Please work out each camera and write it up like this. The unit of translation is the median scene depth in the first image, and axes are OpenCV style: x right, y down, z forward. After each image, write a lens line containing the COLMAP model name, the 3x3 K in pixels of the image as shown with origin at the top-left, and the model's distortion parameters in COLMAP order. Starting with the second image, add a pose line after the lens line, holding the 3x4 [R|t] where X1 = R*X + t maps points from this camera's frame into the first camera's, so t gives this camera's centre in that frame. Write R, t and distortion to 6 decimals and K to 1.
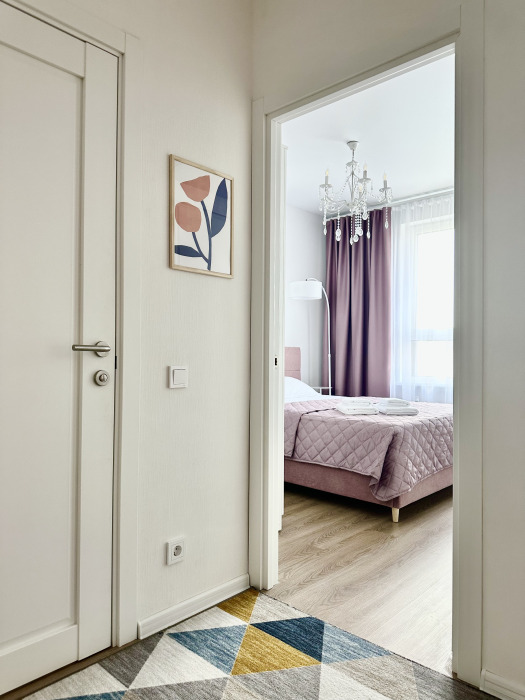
lens RADIAL K [[496.6, 0, 262.5], [0, 496.6, 350.0], [0, 0, 1]] dist [0.105554, -0.174651]
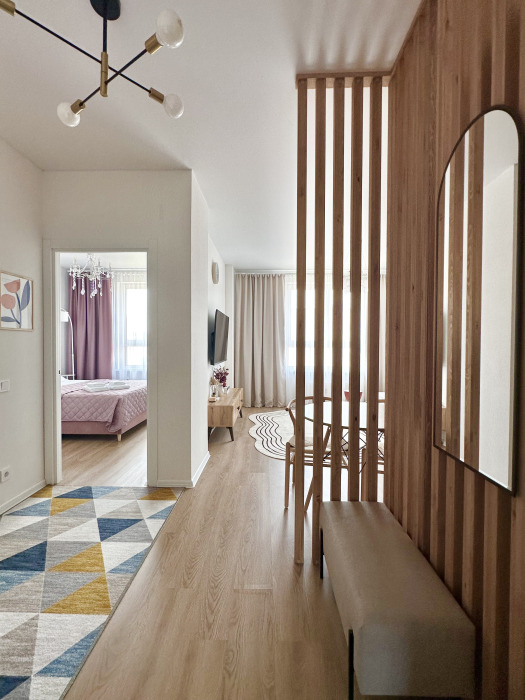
lens RADIAL K [[300.8, 0, 262.5], [0, 300.8, 350.0], [0, 0, 1]] dist [-0.000536, -0.000061]
pose [[0.743505, -0.013041, 0.668603, -0.130223], [-0.007401, 0.999588, 0.027727, -0.079854], [-0.668690, -0.025564, 0.743102, -0.333670]]
